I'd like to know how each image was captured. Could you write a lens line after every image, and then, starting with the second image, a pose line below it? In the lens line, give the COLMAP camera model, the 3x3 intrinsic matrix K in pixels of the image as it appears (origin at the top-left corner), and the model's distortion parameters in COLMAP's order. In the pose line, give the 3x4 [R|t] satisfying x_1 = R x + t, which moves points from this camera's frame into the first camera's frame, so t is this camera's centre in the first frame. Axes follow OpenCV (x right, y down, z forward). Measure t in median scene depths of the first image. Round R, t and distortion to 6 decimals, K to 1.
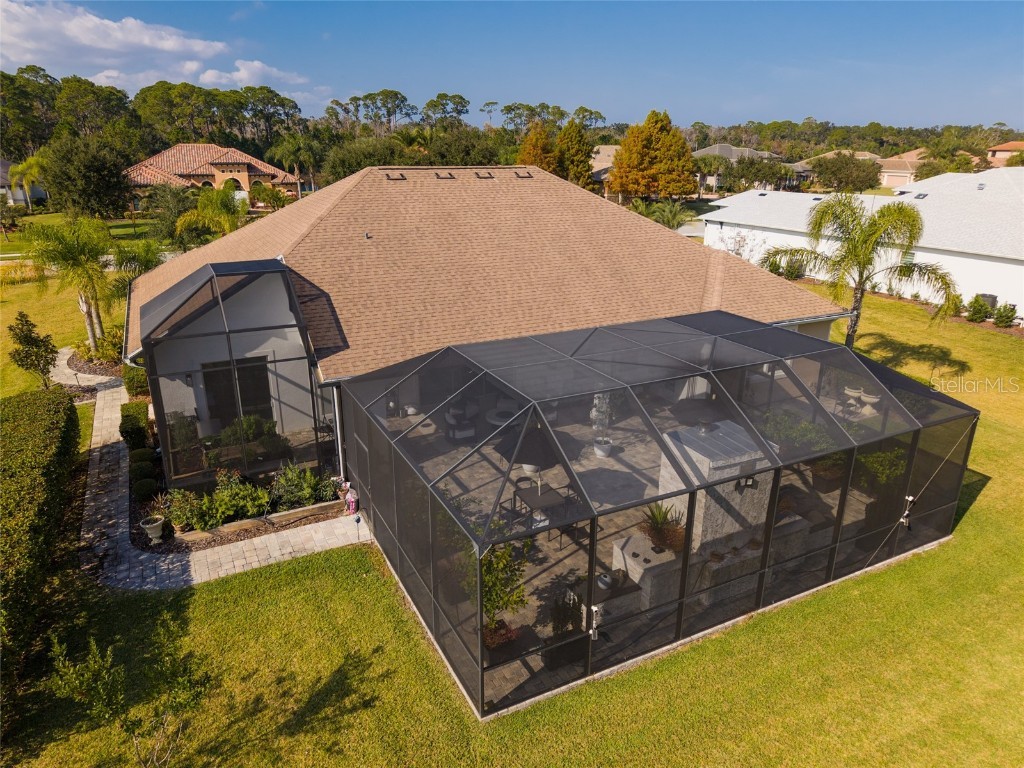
lens RADIAL K [[694.5, 0, 512.0], [0, 694.5, 384.0], [0, 0, 1]] dist [0.008176, 0.001887]
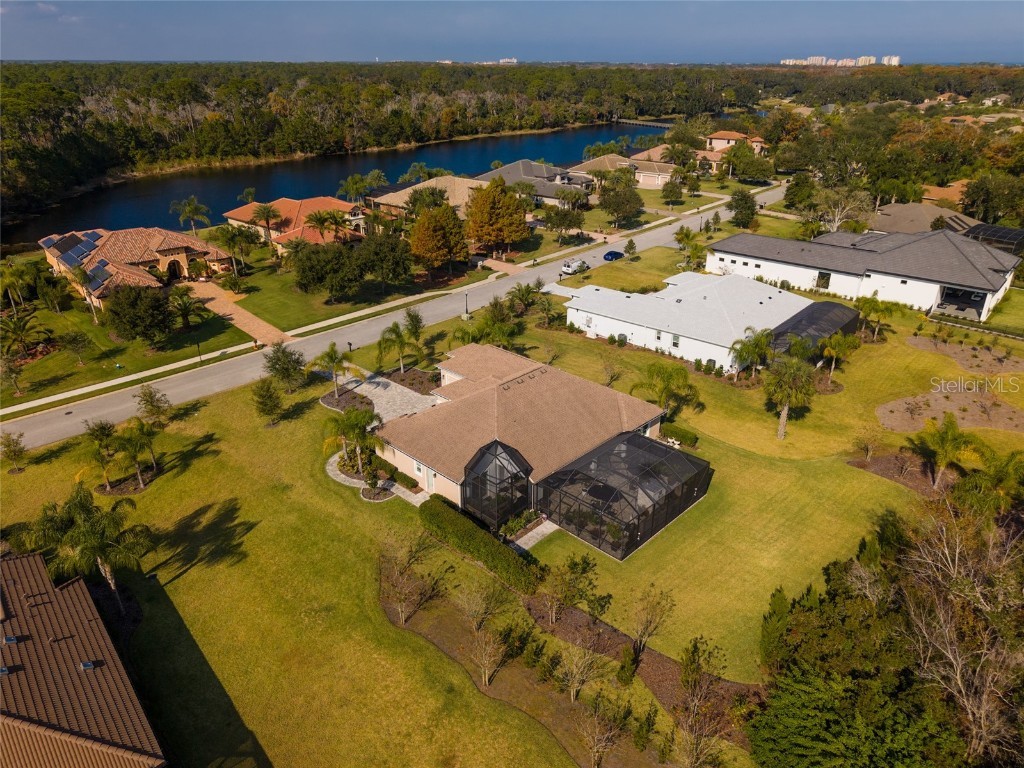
lens RADIAL K [[691.6, 0, 512.0], [0, 691.6, 384.0], [0, 0, 1]] dist [0.101058, -0.160505]
pose [[0.946986, -0.146237, 0.286064, -0.568821], [0.117213, 0.986289, 0.116172, -0.392603], [-0.299131, -0.076483, 0.951142, -0.932508]]
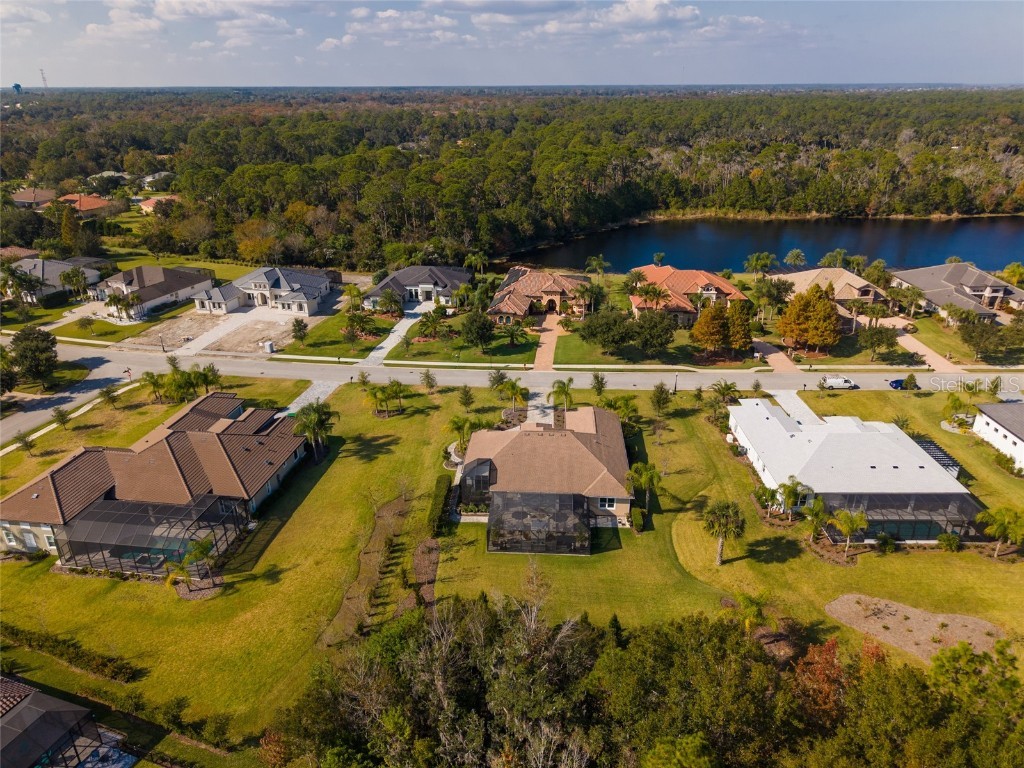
lens RADIAL K [[691.6, 0, 512.0], [0, 691.6, 384.0], [0, 0, 1]] dist [0.101058, -0.160505]
pose [[0.862940, 0.186618, -0.469584, 1.017119], [-0.155096, 0.982266, 0.105350, -0.638995], [0.480916, -0.018080, 0.876580, -1.628412]]
